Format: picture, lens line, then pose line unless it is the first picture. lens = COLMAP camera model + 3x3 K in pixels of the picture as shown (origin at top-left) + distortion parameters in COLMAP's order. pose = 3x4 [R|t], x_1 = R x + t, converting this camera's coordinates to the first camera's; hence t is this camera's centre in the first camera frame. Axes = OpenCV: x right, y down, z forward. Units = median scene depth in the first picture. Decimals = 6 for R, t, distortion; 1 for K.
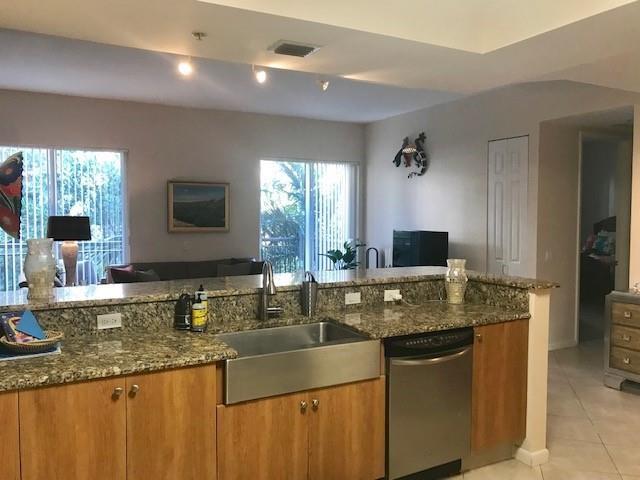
lens RADIAL K [[538.0, 0, 320.0], [0, 538.0, 240.0], [0, 0, 1]] dist [0.001902, -0.002172]
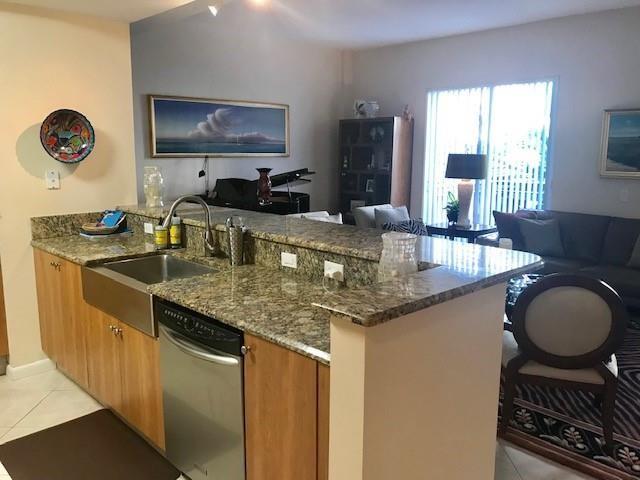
lens RADIAL K [[538.0, 0, 320.0], [0, 538.0, 240.0], [0, 0, 1]] dist [0.001902, -0.002172]
pose [[0.284613, 0.158947, -0.945374, 0.753428], [-0.056135, 0.987230, 0.149084, -0.035429], [0.956998, 0.010637, 0.289900, 0.770781]]
